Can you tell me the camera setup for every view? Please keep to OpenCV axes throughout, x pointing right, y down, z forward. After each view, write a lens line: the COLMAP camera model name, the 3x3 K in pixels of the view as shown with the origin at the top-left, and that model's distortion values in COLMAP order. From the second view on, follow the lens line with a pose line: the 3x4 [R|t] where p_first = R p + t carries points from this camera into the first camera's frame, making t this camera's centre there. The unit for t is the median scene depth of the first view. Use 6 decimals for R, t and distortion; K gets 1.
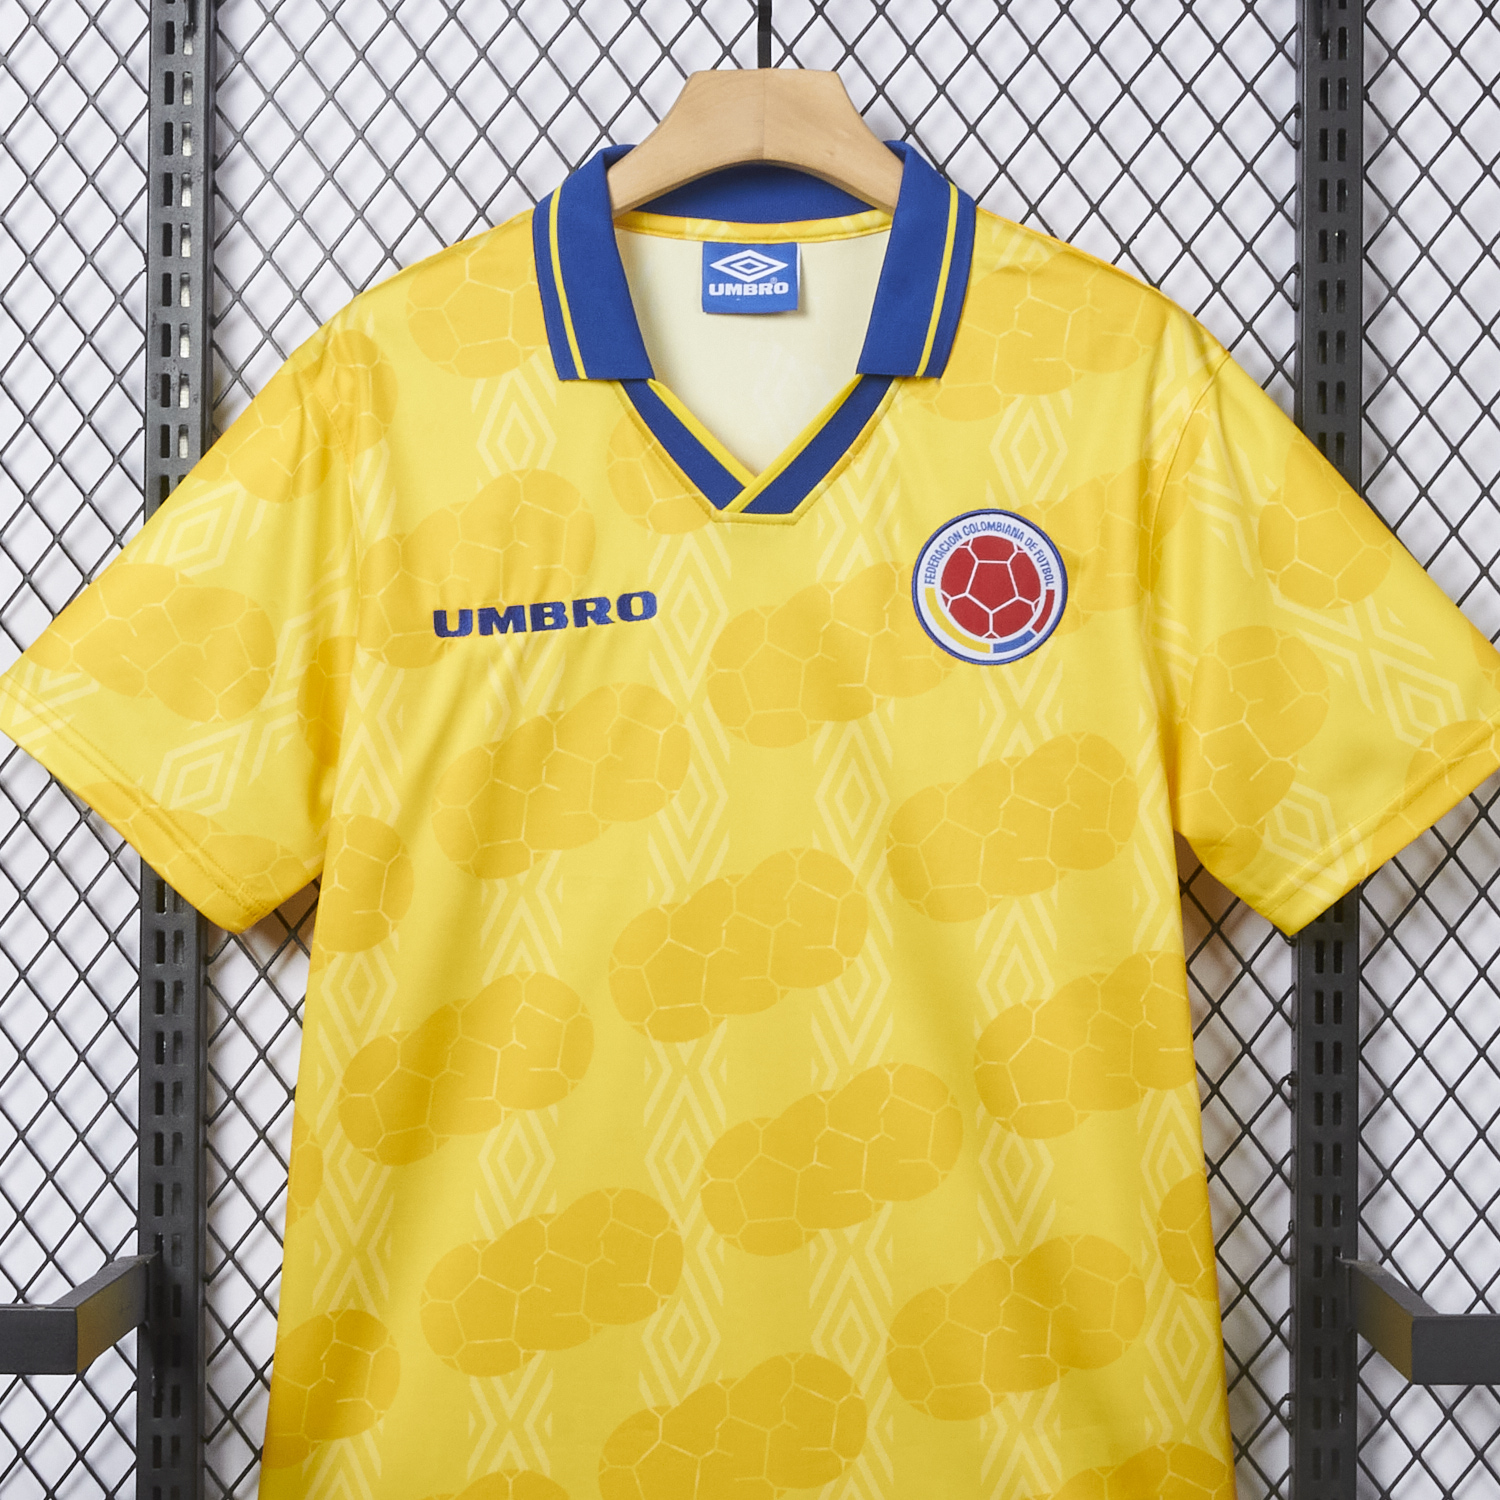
lens RADIAL K [[3635.8, 0, 803.5], [0, 3635.8, 874.0], [0, 0, 1]] dist [-0.091479, 0.000000]
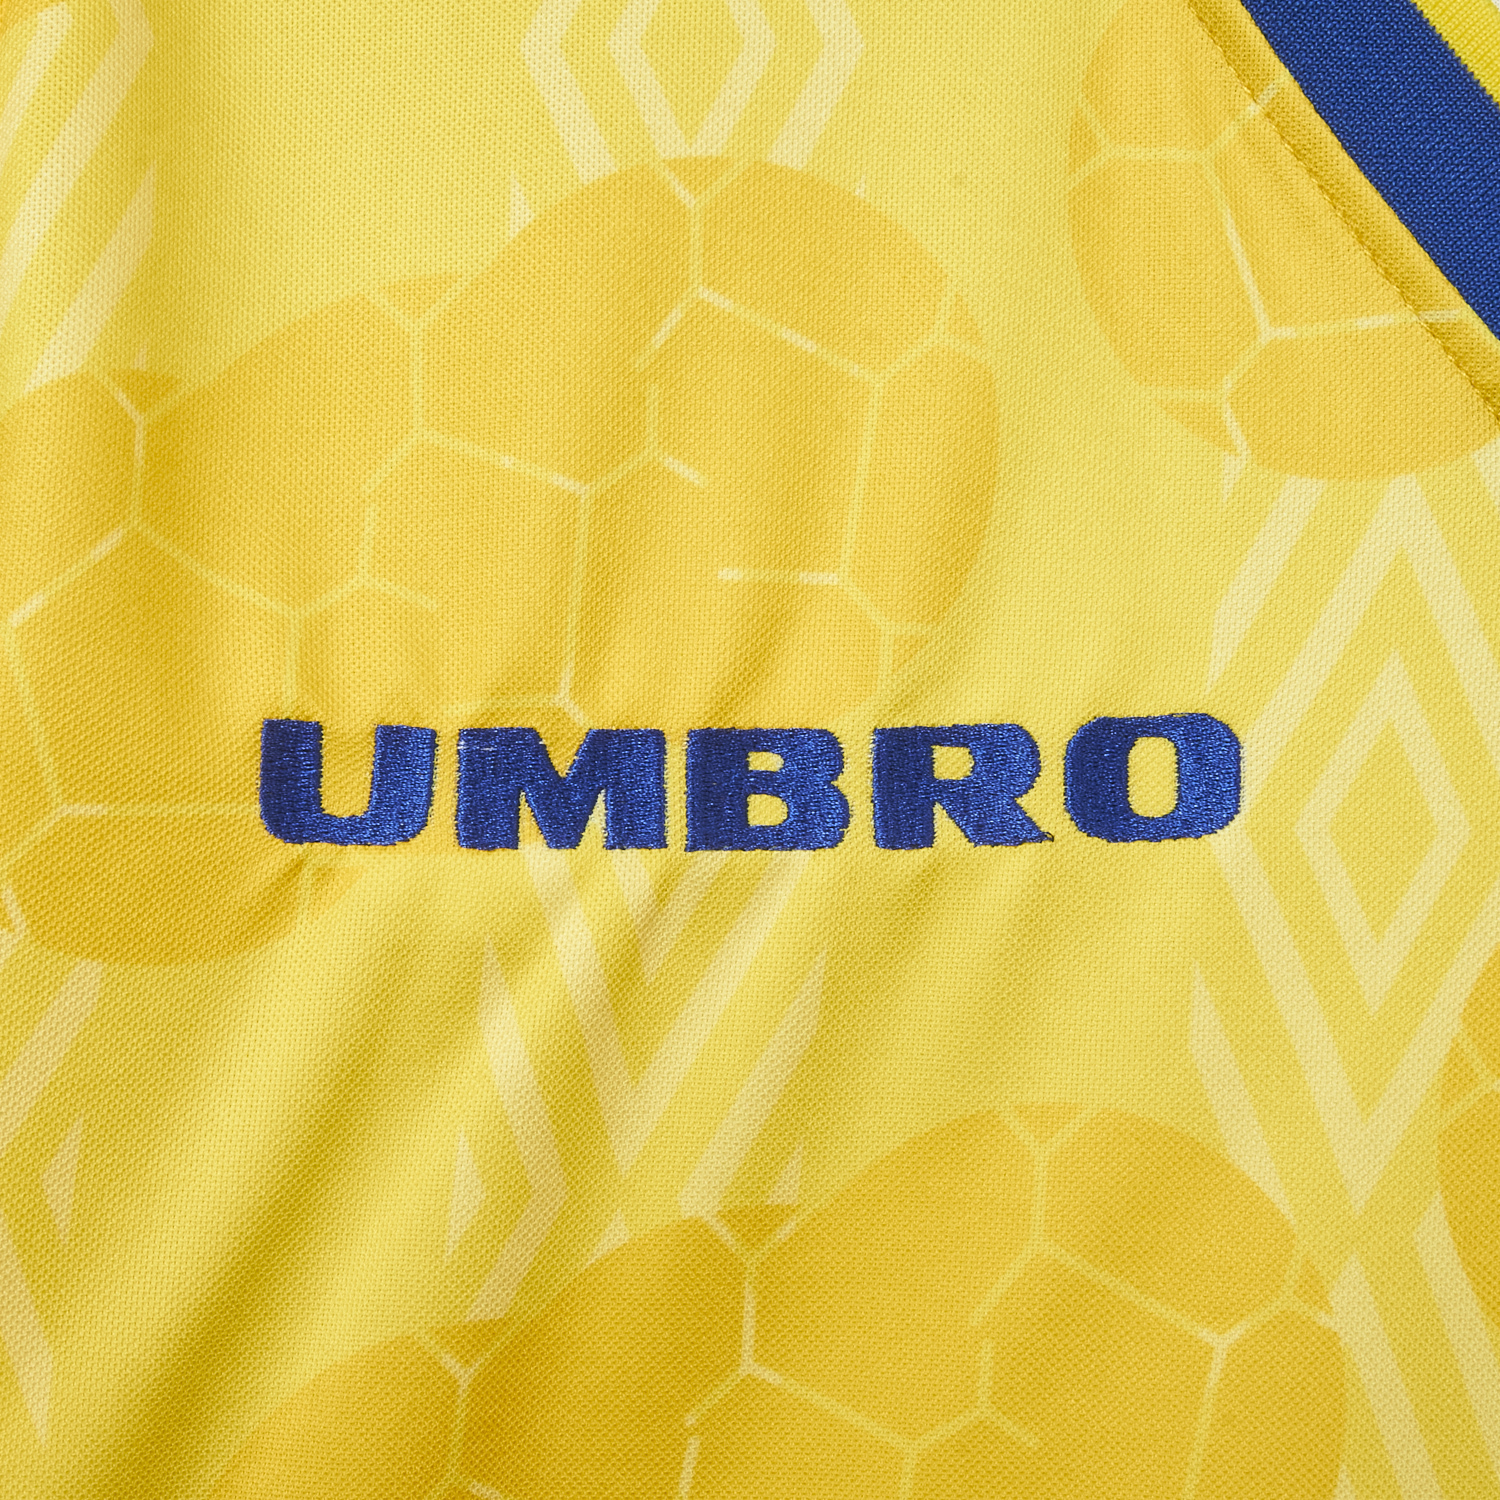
lens RADIAL K [[3635.8, 0, 746.2], [0, 3635.8, 751.6], [0, 0, 1]] dist [-0.091479, 0.000000]
pose [[0.994939, 0.076992, -0.064568, -0.056826], [-0.084638, 0.988473, -0.125531, -0.044422], [0.054159, 0.130361, 0.989986, 0.772916]]
